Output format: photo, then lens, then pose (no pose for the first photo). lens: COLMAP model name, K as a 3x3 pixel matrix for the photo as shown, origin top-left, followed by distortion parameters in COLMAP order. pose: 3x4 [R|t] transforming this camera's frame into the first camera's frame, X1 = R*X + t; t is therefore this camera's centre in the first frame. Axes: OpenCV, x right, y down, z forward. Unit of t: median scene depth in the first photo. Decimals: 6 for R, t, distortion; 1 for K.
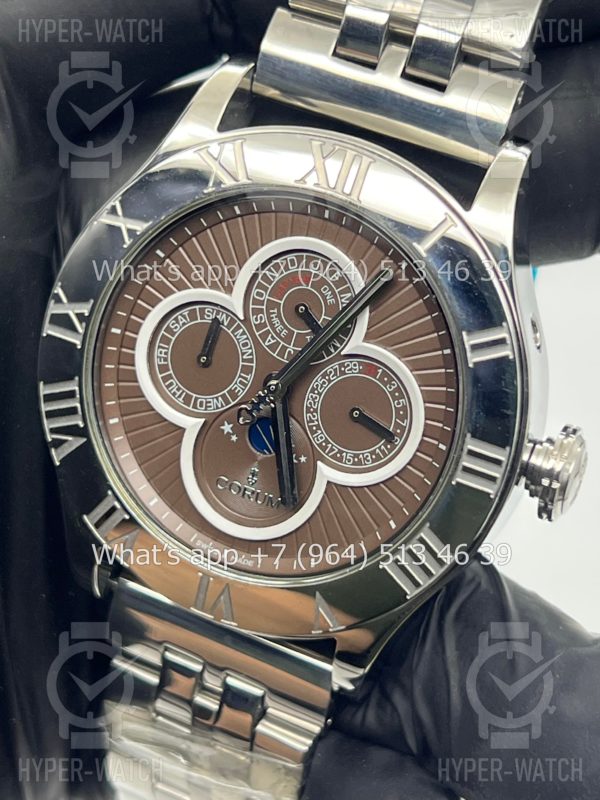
lens RADIAL K [[1907.4, 0, 302.5], [0, 1907.4, 407.6], [0, 0, 1]] dist [0.083333, 0.000000]
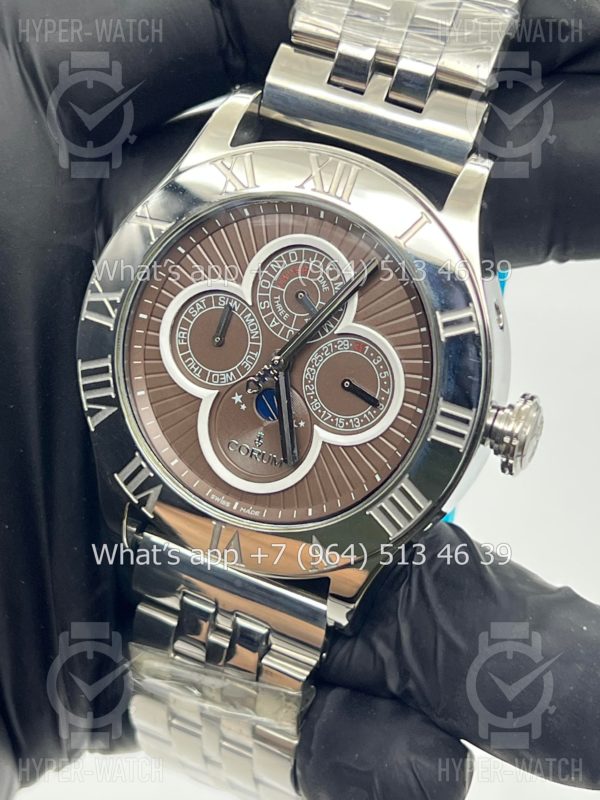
lens RADIAL K [[1907.4, 0, 298.5], [0, 1907.4, 399.5], [0, 0, 1]] dist [0.083333, 0.000000]
pose [[0.999982, 0.002027, -0.005688, 0.004783], [-0.002296, 0.998863, -0.047622, 0.067805], [0.005585, 0.047634, 0.998849, -0.174473]]
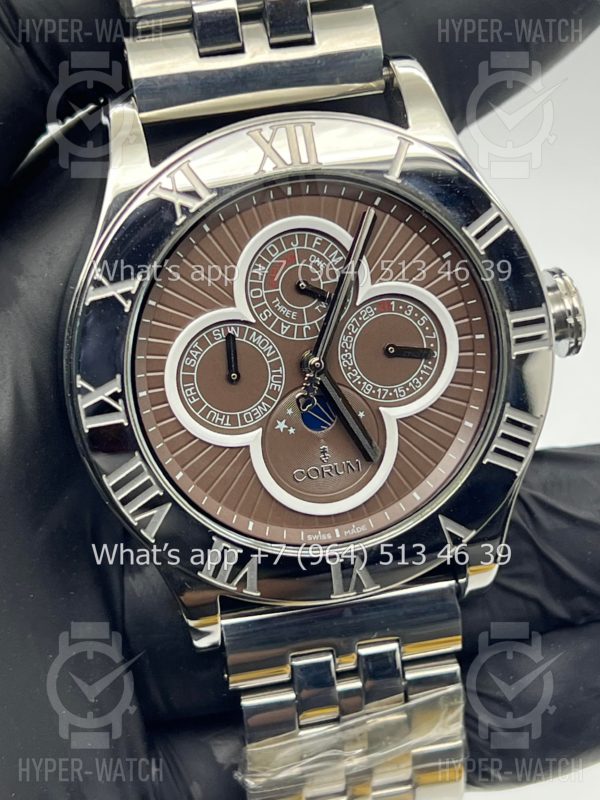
lens RADIAL K [[1907.4, 0, 300.8], [0, 1907.4, 398.2], [0, 0, 1]] dist [0.083333, 0.000000]
pose [[0.785987, -0.465554, 0.406797, -0.445406], [0.470679, 0.877227, 0.094516, -0.095007], [-0.400856, 0.117183, 0.908616, 0.063838]]
